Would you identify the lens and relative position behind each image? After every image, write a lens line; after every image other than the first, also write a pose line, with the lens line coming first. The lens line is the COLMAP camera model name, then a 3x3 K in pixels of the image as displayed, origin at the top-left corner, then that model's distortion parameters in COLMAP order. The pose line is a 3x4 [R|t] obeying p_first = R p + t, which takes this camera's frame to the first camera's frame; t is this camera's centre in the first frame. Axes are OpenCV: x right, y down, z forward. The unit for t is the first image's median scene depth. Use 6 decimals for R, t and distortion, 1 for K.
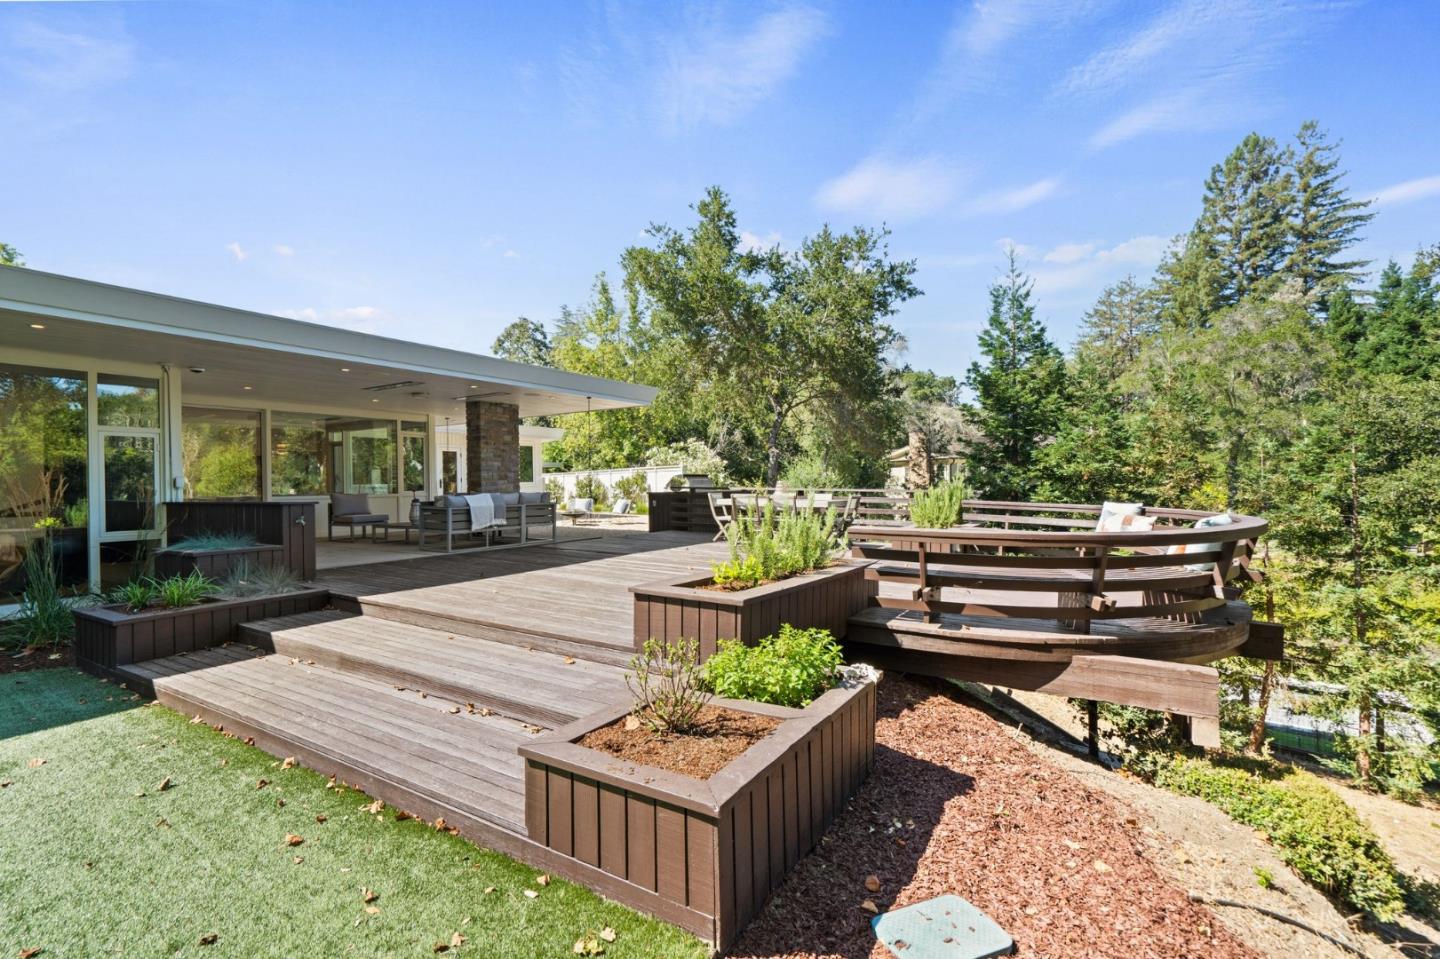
lens RADIAL K [[645.9, 0, 715.0], [0, 645.9, 484.8], [0, 0, 1]] dist [0.000169, 0.000222]
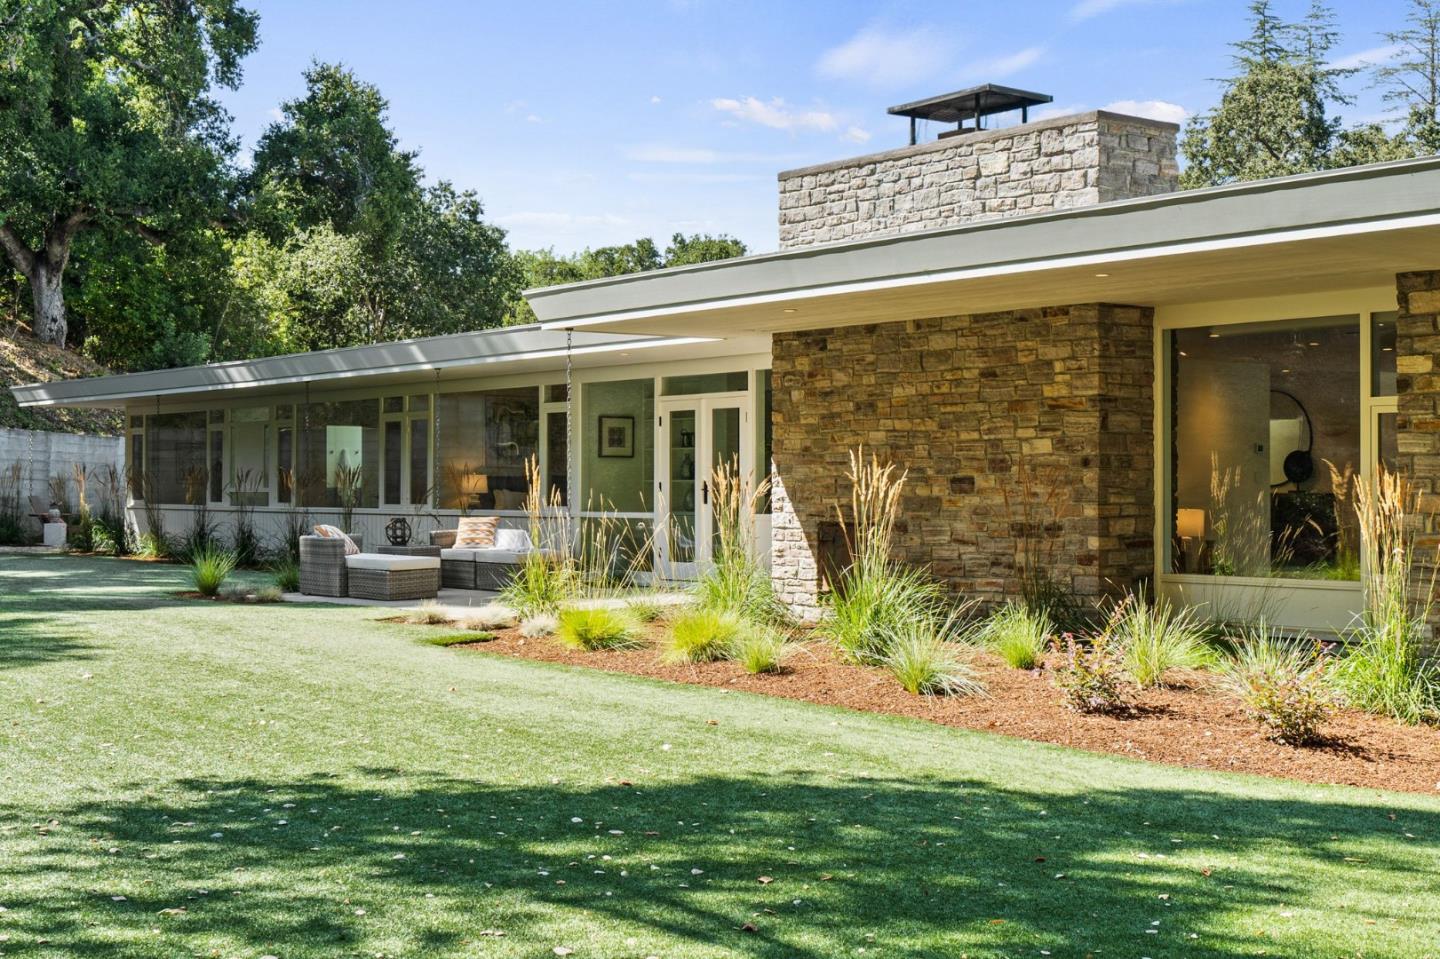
lens RADIAL K [[1951.4, 0, 720.0], [0, 1951.4, 479.5], [0, 0, 1]] dist [-0.014662, -0.004599]
pose [[0.938498, 0.014736, -0.344971, -0.575171], [-0.016264, 0.999867, -0.001536, 0.001177], [0.344902, 0.007052, 0.938612, -0.625436]]
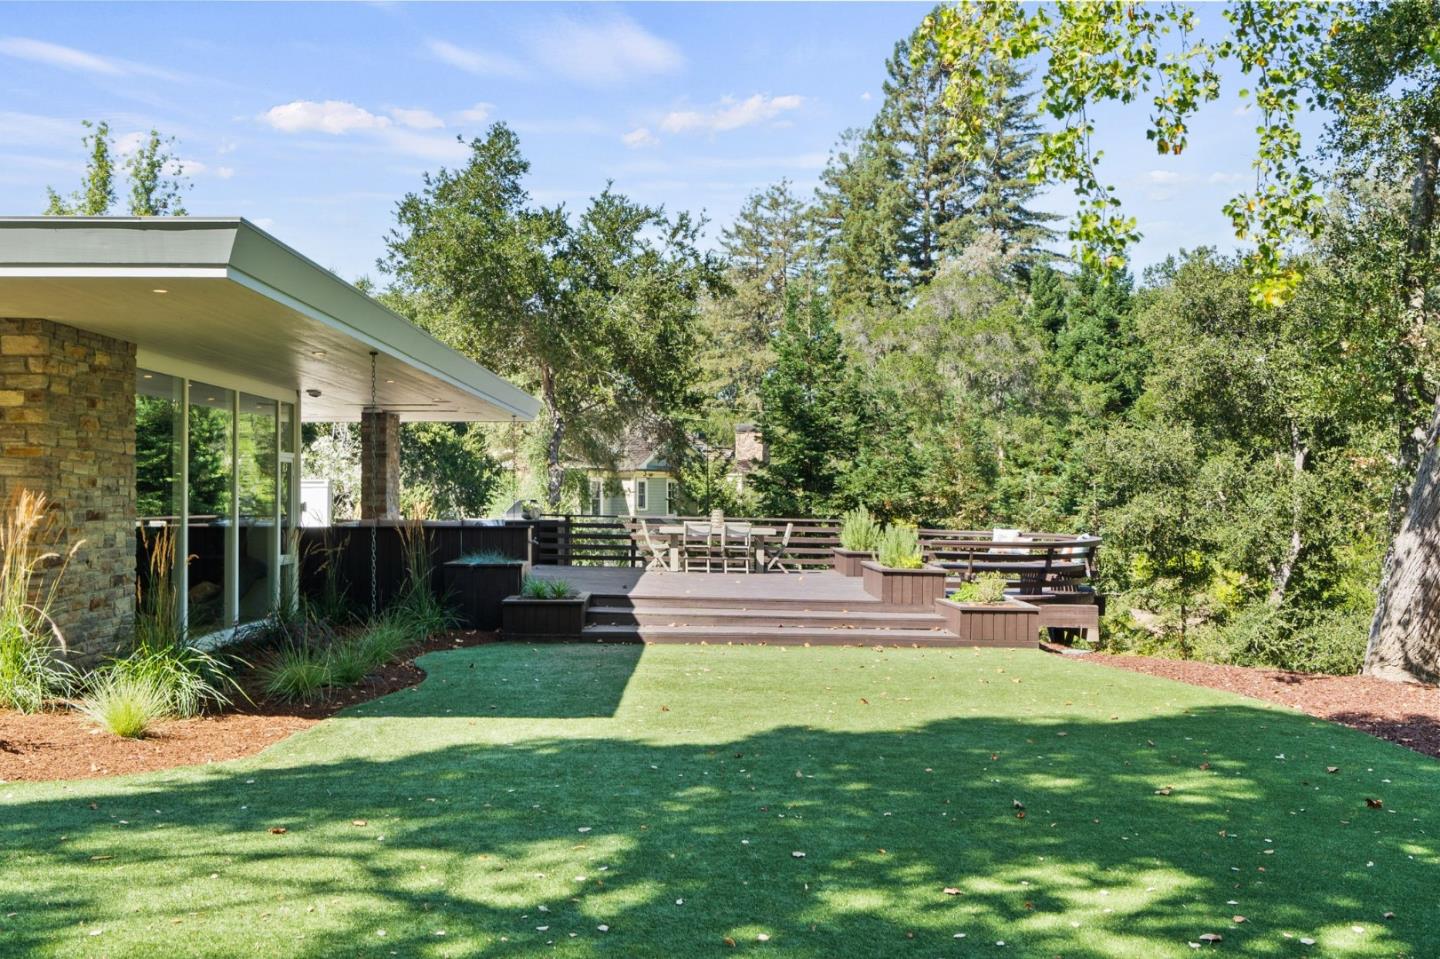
lens RADIAL K [[1419.0, 0, 700.8], [0, 1419.0, 479.8], [0, 0, 1]] dist [0.013930, 0.003139]
pose [[0.848983, 0.020513, 0.528022, -0.652897], [-0.009637, 0.999681, -0.023341, -0.000556], [-0.528332, 0.014728, 0.848910, -0.531307]]
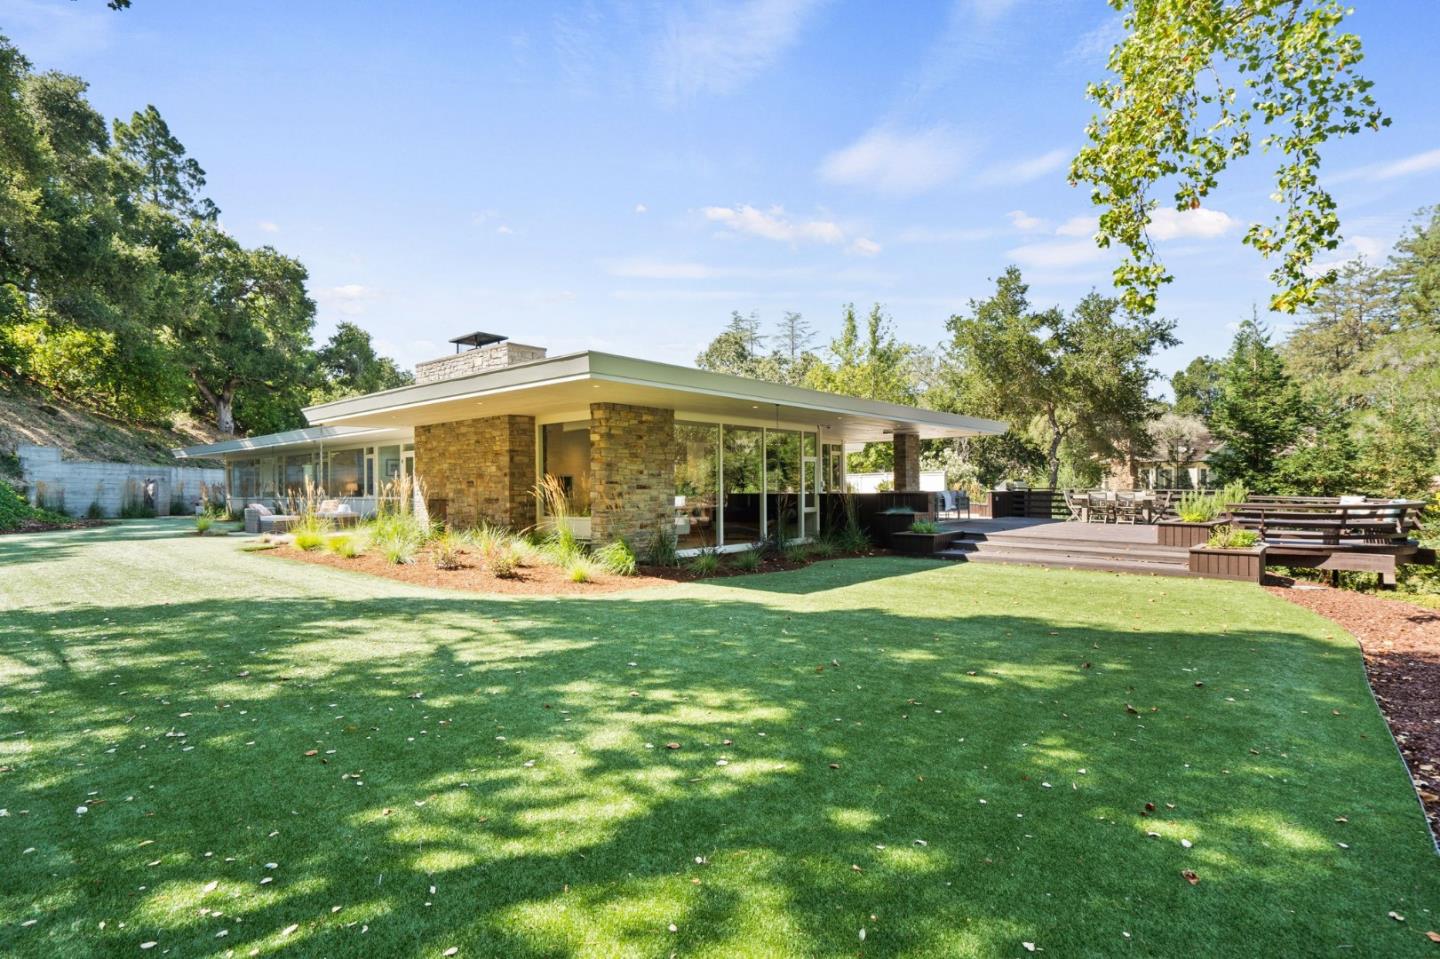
lens RADIAL K [[720.5, 0, 713.6], [0, 720.5, 487.8], [0, 0, 1]] dist [0.001794, 0.000786]
pose [[0.987462, 0.003468, -0.157817, -0.359320], [-0.003411, 0.999994, 0.000633, 0.003540], [0.157818, -0.000087, 0.987468, -0.561208]]
